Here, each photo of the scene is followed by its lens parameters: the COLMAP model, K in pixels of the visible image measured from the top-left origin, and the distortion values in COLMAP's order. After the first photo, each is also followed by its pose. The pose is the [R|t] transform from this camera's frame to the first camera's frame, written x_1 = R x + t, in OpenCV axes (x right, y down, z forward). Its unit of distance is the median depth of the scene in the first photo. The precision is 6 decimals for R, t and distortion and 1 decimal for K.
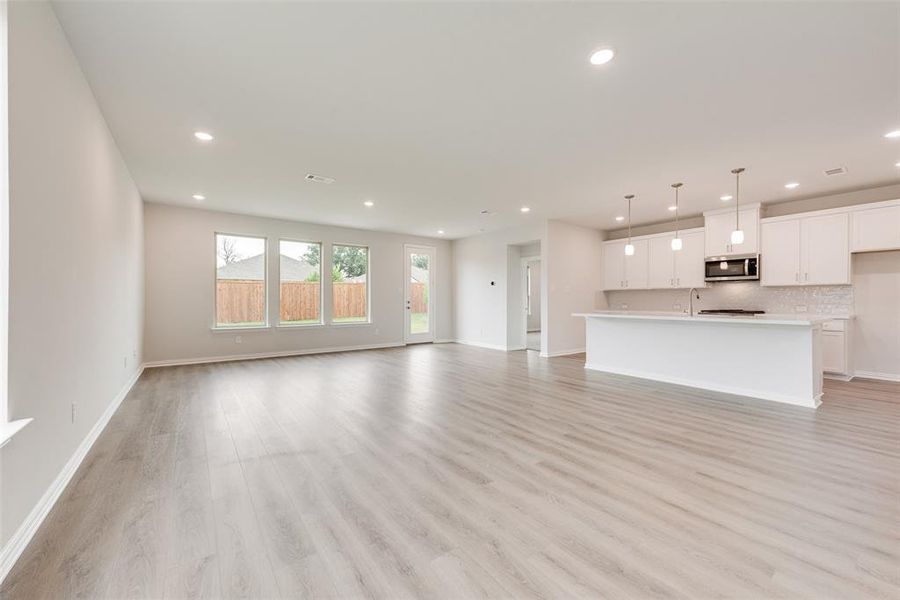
lens RADIAL K [[354.2, 0, 446.7], [0, 354.2, 301.8], [0, 0, 1]] dist [0.013991, -0.000013]
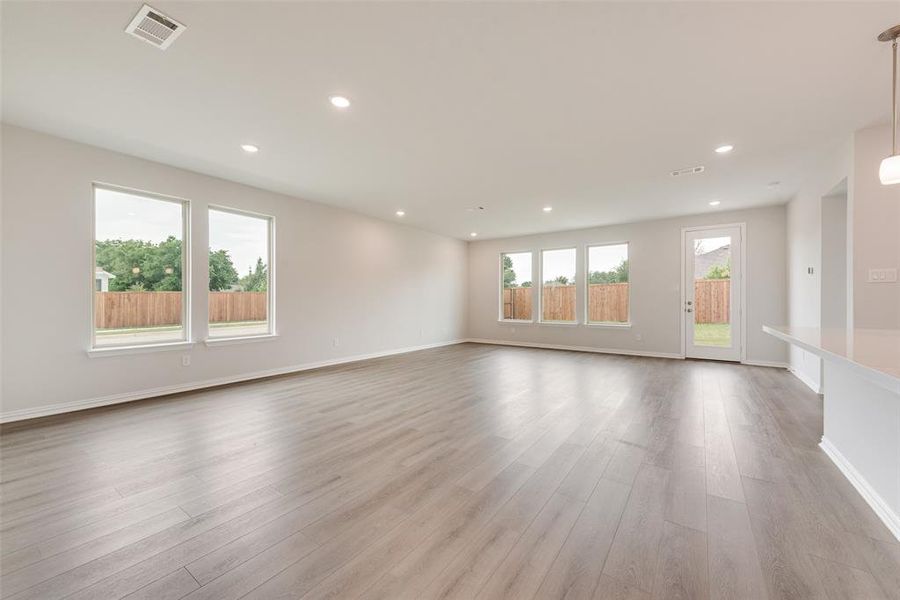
lens RADIAL K [[354.2, 0, 446.7], [0, 354.2, 301.8], [0, 0, 1]] dist [0.013991, -0.000013]
pose [[0.311645, 0.001388, -0.950198, 0.438340], [-0.007123, 0.999974, -0.000875, 0.002109], [0.950172, 0.007041, 0.311647, 0.251684]]
